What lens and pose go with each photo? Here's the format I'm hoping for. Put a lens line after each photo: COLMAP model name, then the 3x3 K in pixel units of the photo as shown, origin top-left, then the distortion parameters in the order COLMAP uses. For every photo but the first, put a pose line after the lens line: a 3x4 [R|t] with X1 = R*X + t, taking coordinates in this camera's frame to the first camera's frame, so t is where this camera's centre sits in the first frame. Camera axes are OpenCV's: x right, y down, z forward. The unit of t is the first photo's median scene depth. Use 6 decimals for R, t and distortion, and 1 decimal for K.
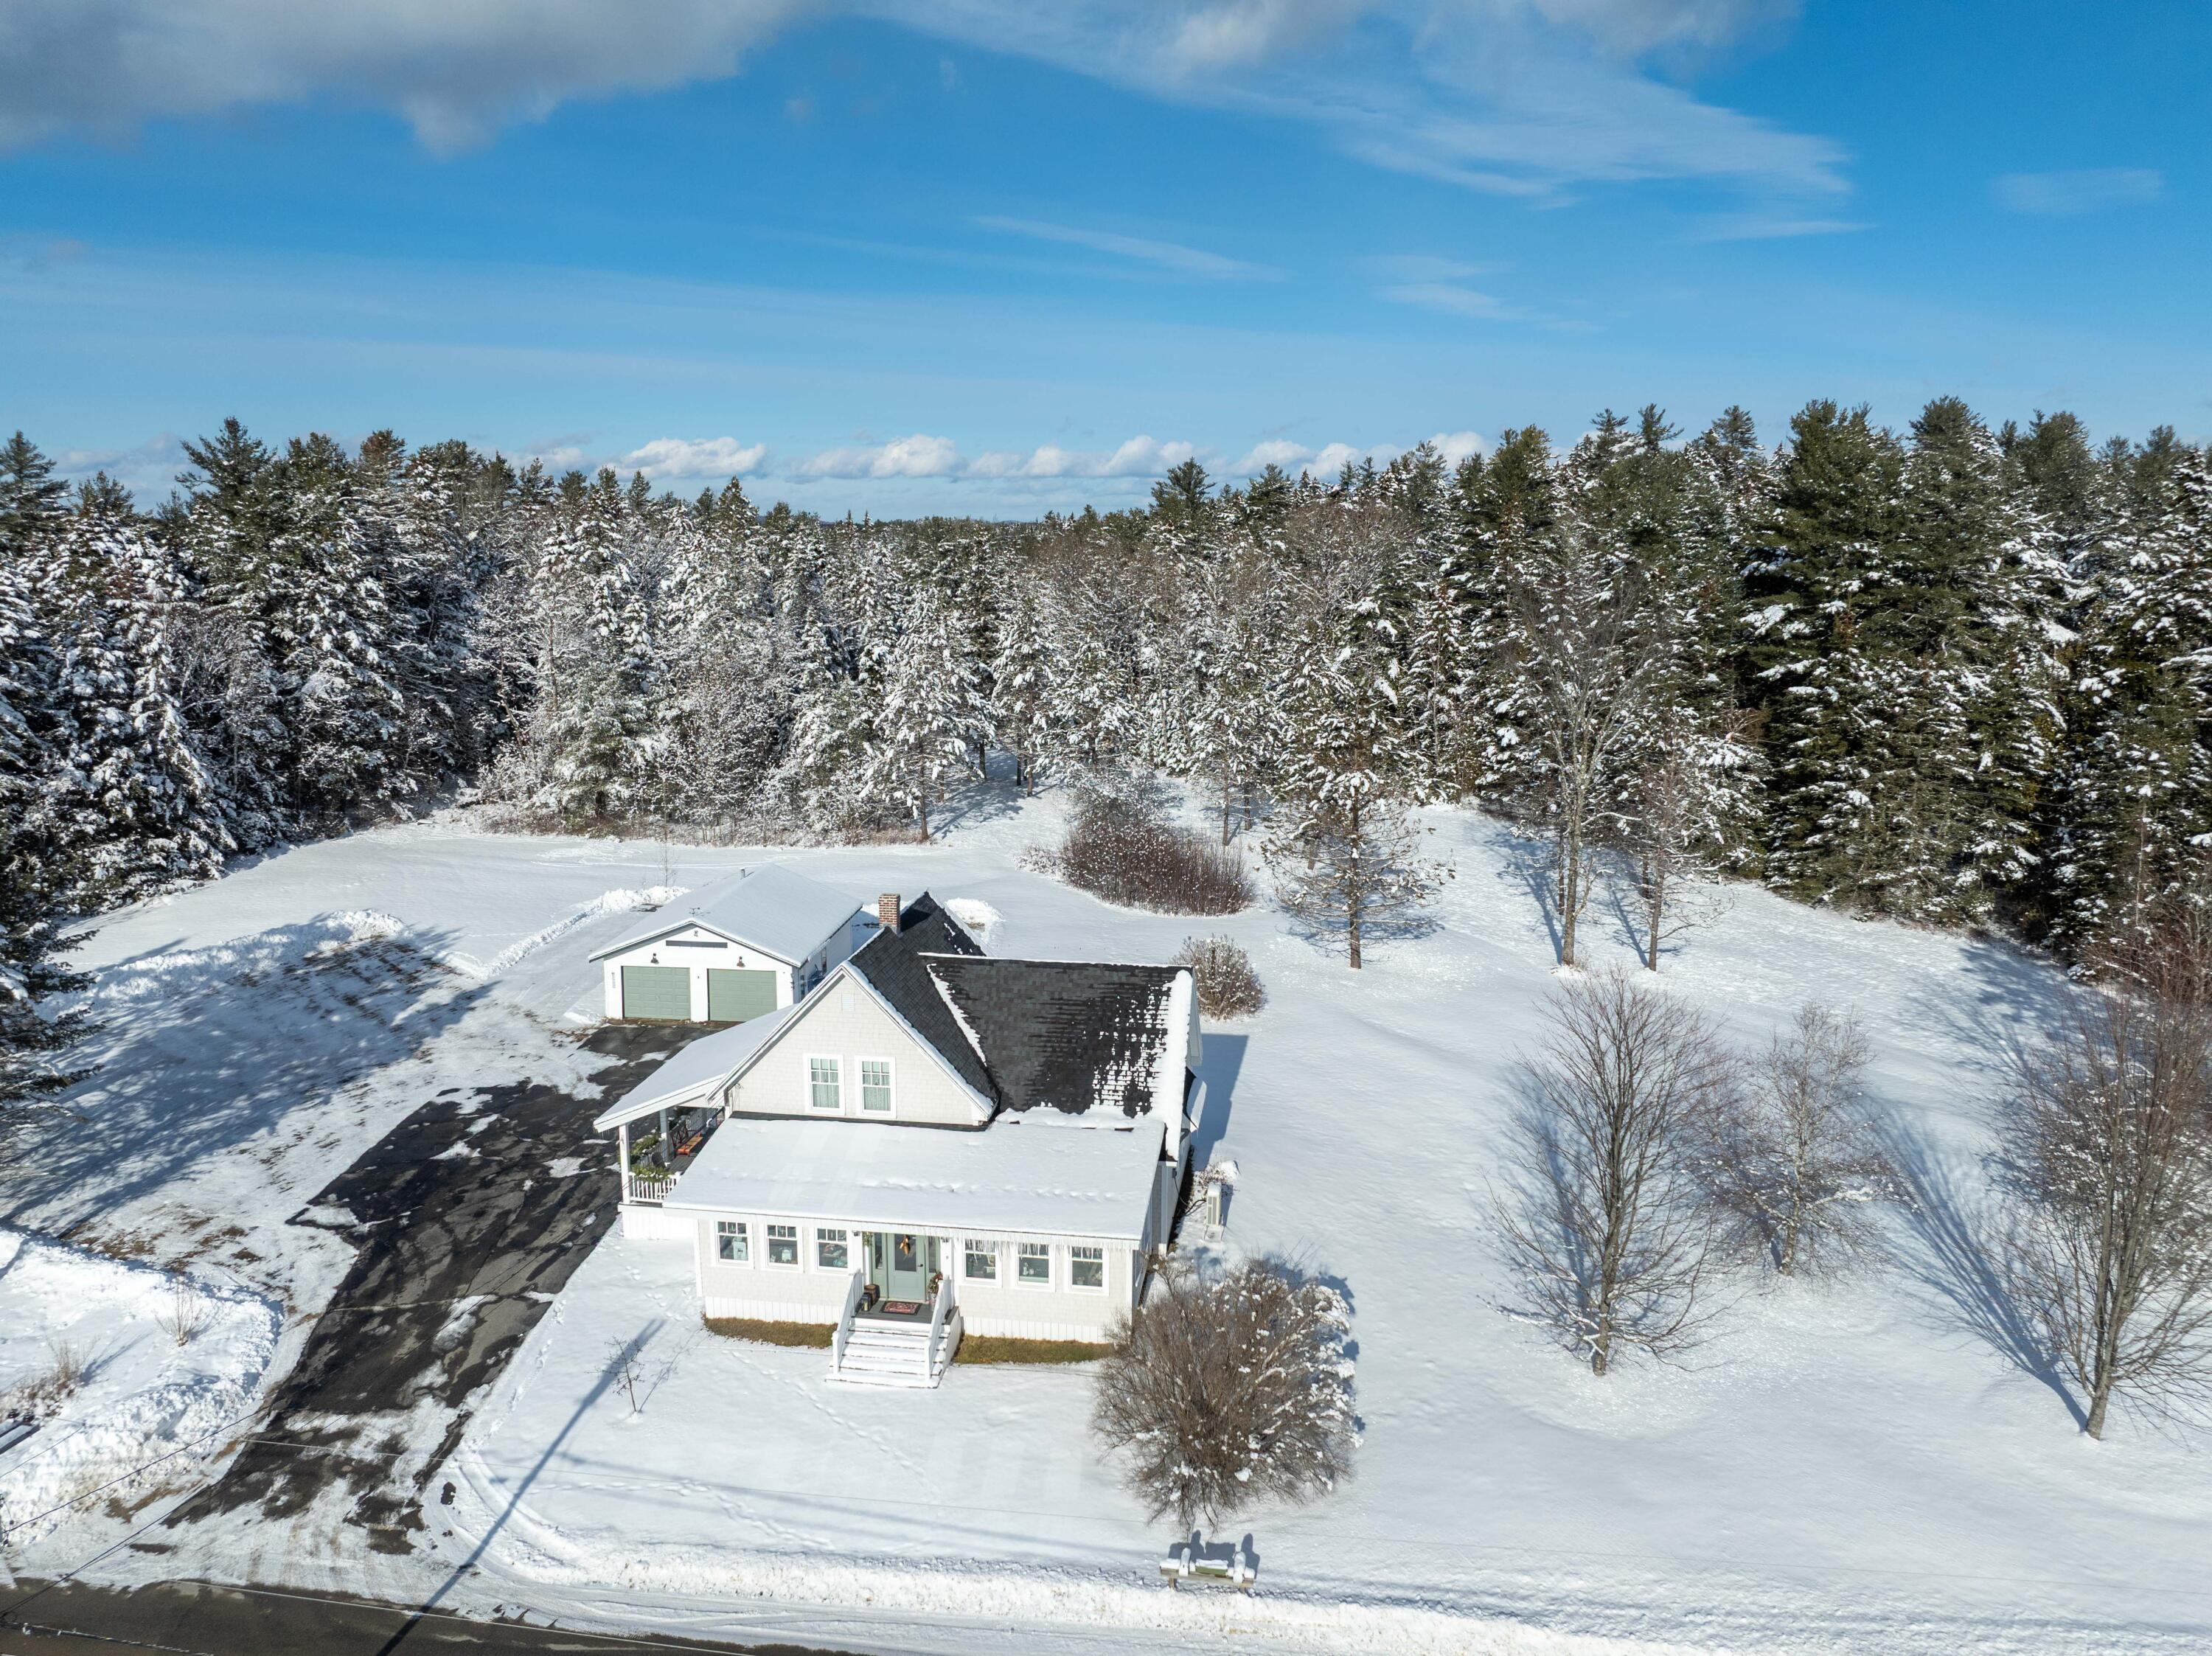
lens RADIAL K [[1558.6, 0, 1104.7], [0, 1558.6, 824.9], [0, 0, 1]] dist [-0.034901, -0.001912]
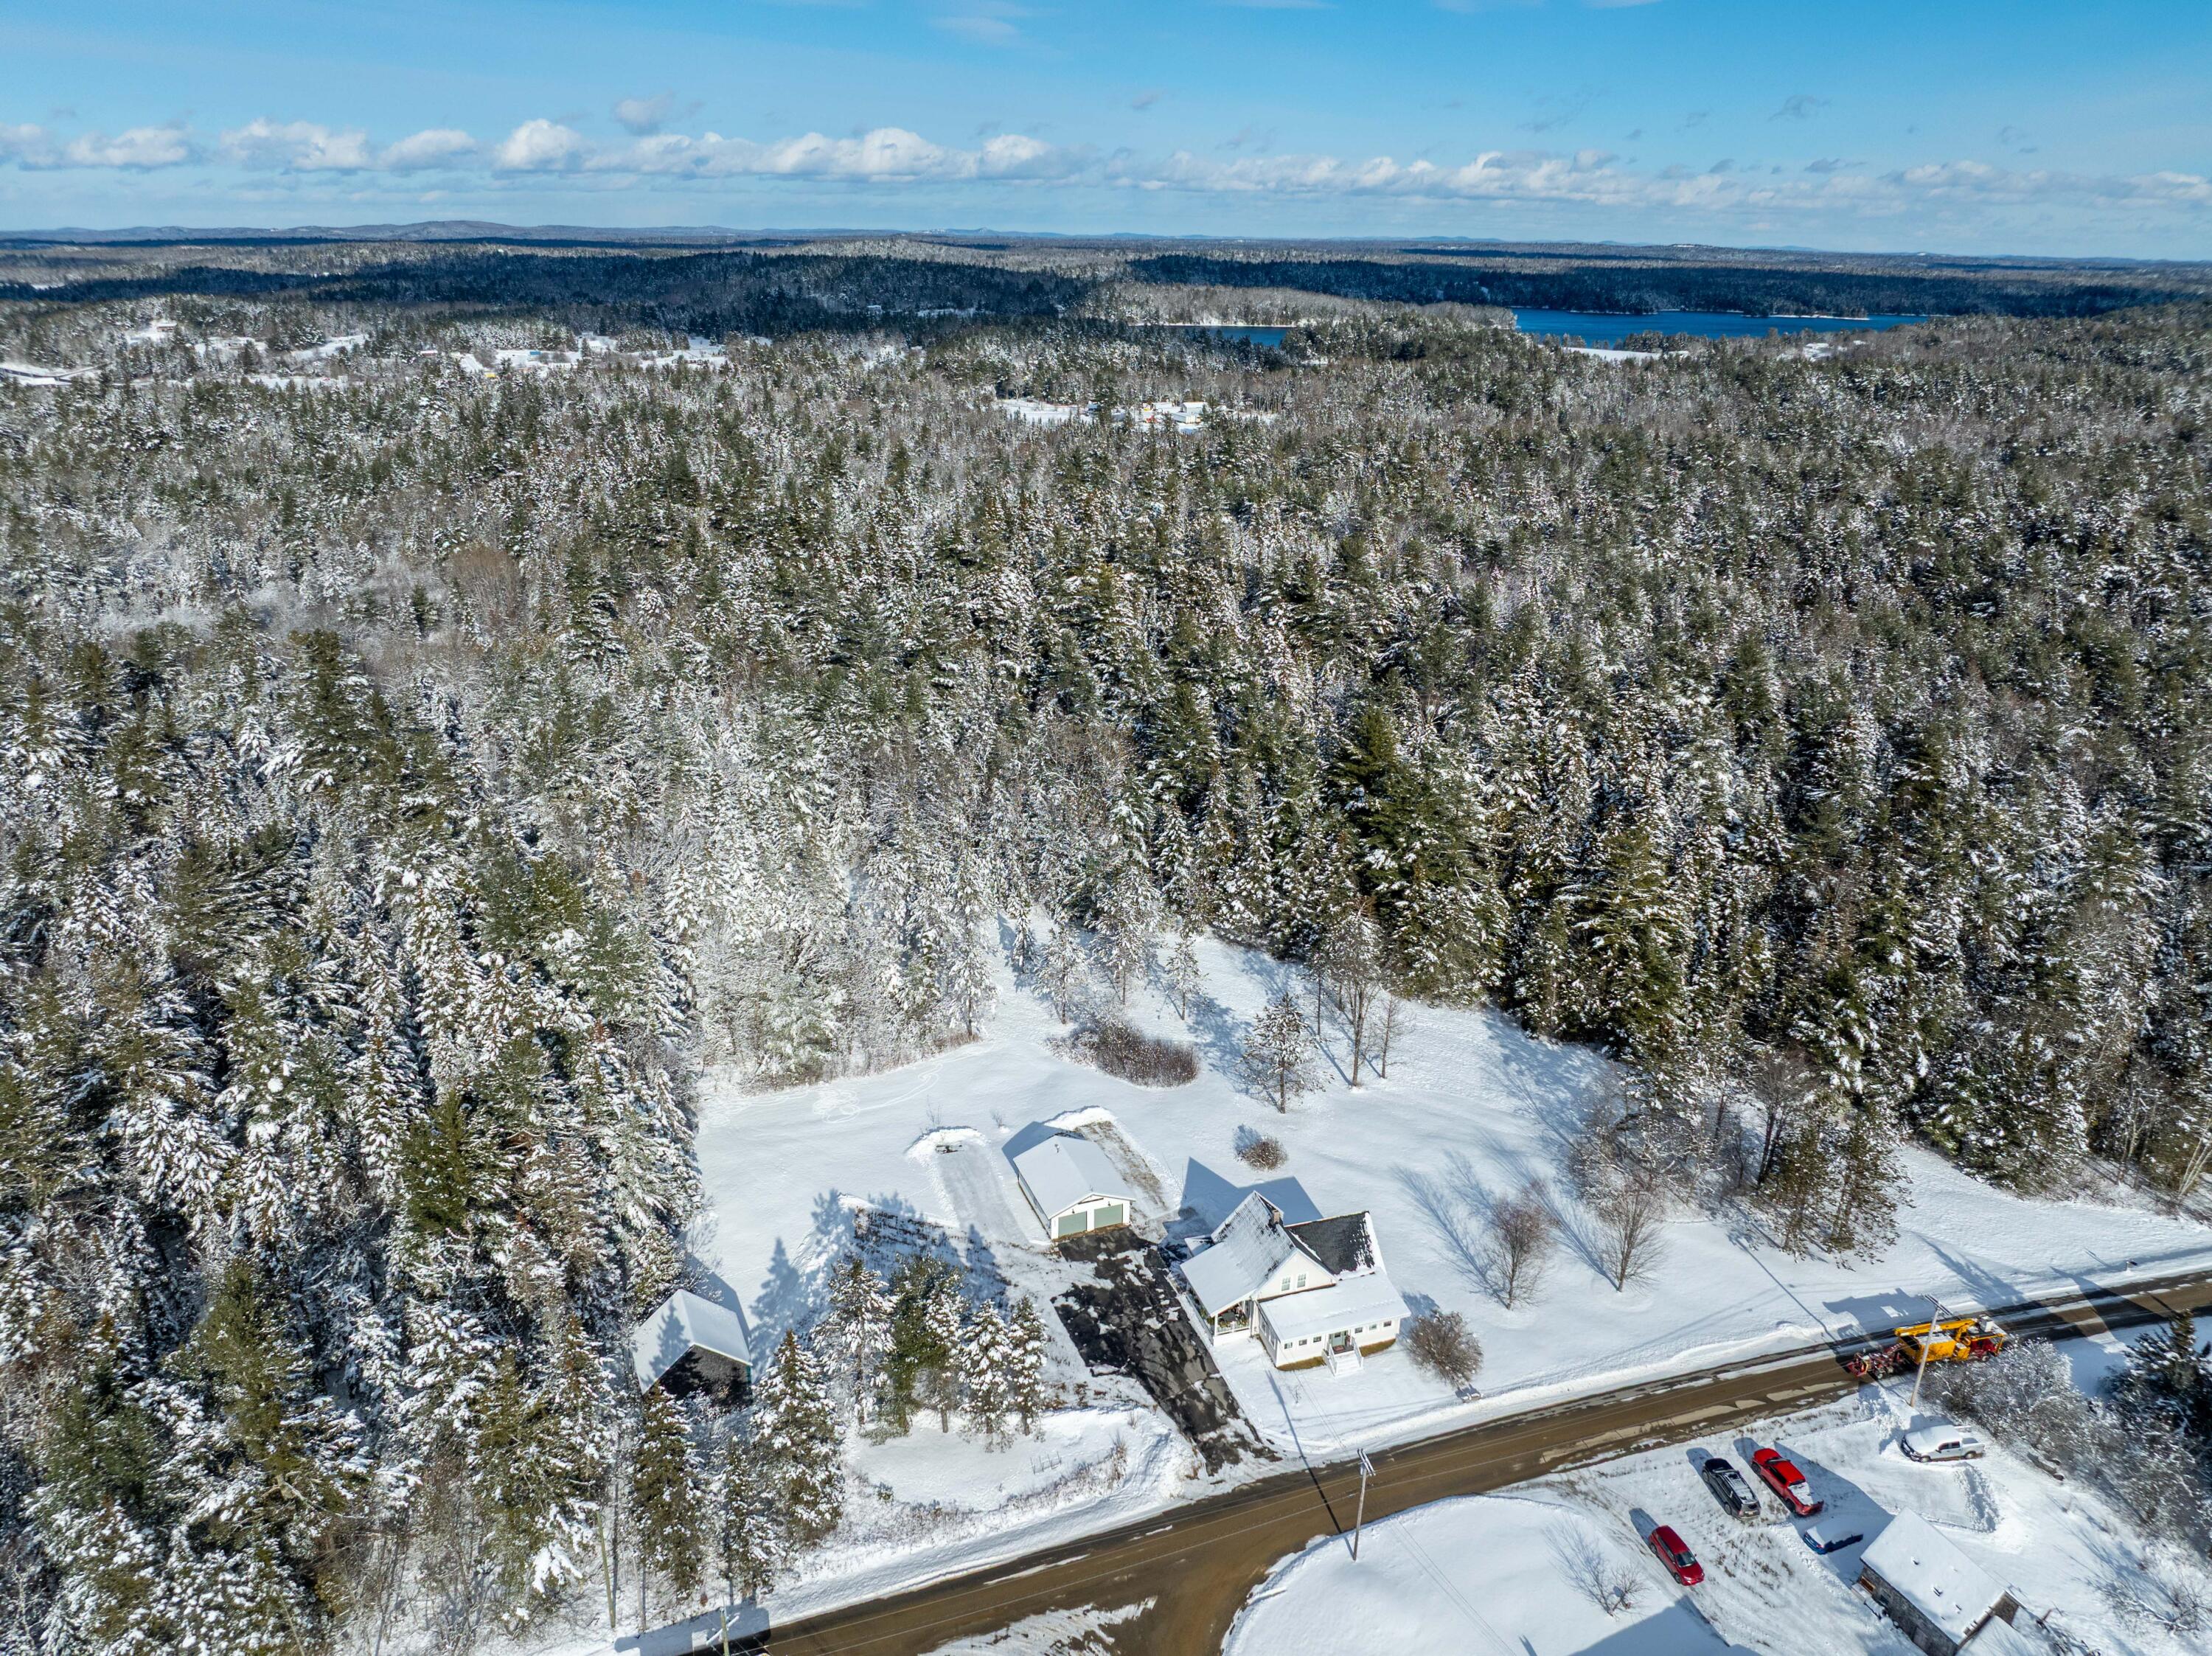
lens RADIAL K [[1558.6, 0, 1104.7], [0, 1558.6, 824.9], [0, 0, 1]] dist [-0.034901, -0.001912]
pose [[0.895641, -0.152401, 0.417853, -0.880108], [0.074410, 0.977566, 0.197049, -0.723844], [-0.438510, -0.145393, 0.886888, -0.767919]]
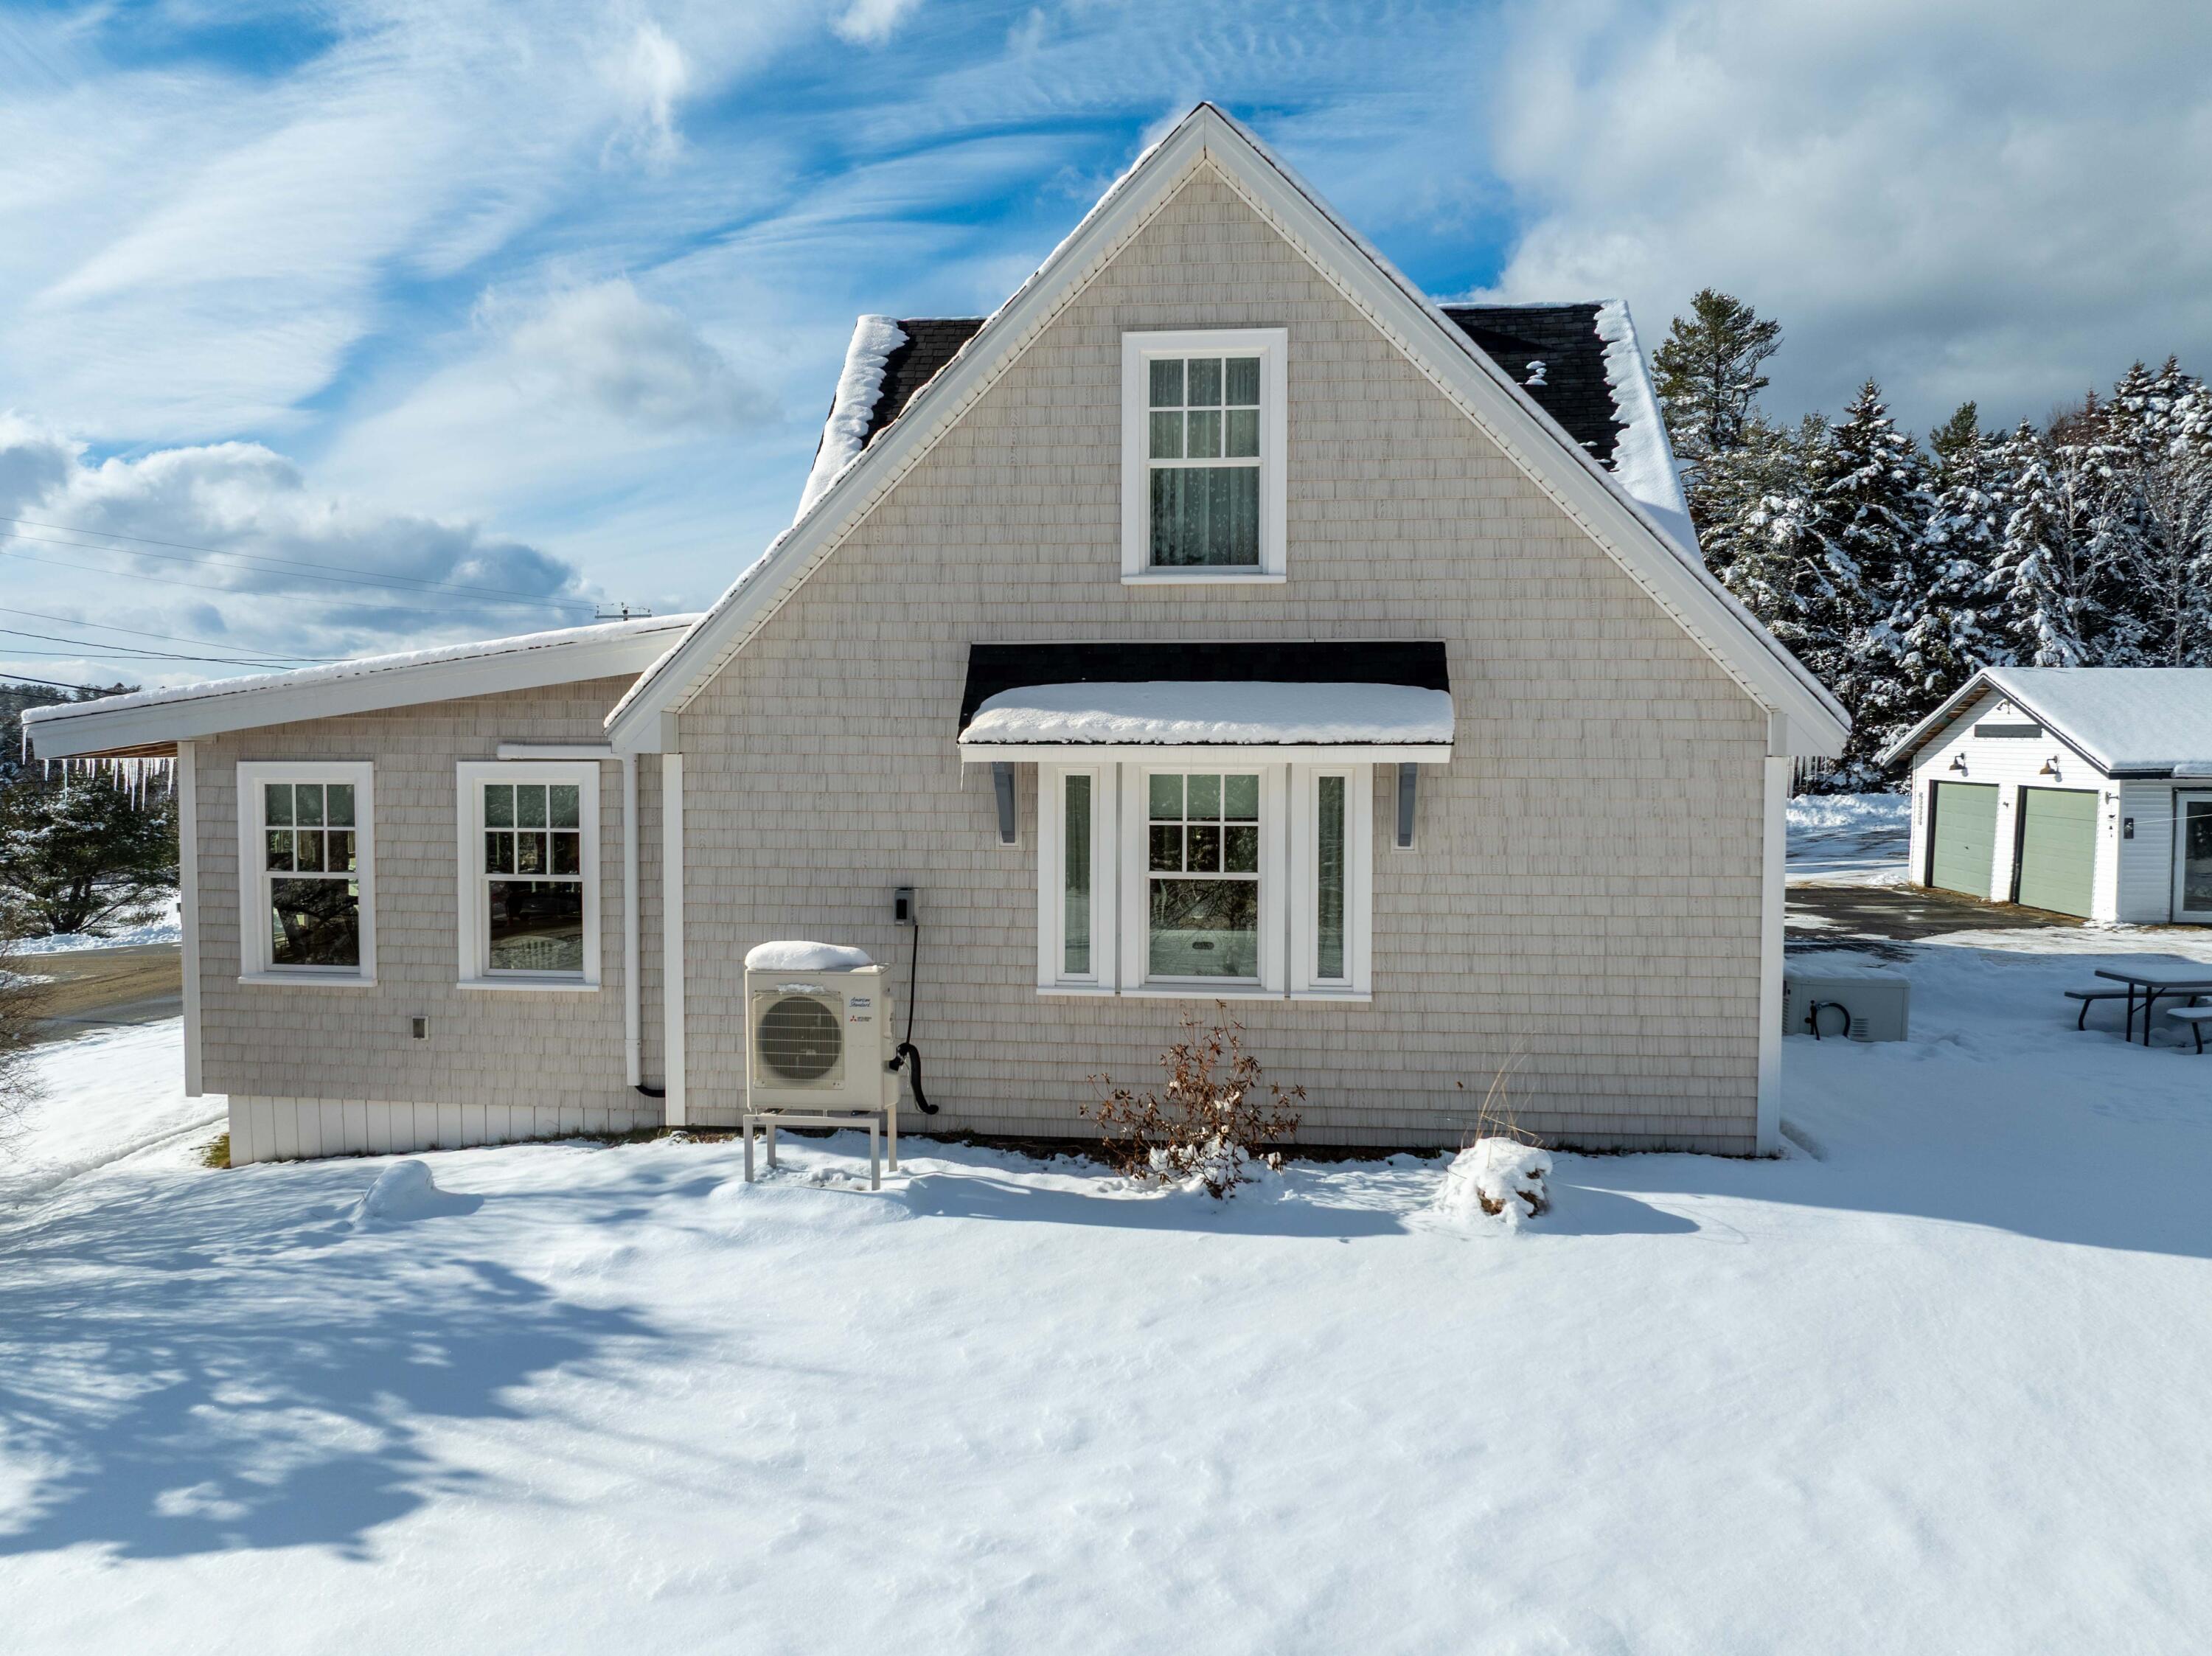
lens RADIAL K [[1647.5, 0, 1099.7], [0, 1647.5, 791.1], [0, 0, 1]] dist [-0.020048, -0.003972]
pose [[0.038707, 0.029132, -0.998826, 0.172603], [-0.191739, 0.981217, 0.021189, 0.106187], [0.980682, 0.190693, 0.043565, 0.556612]]
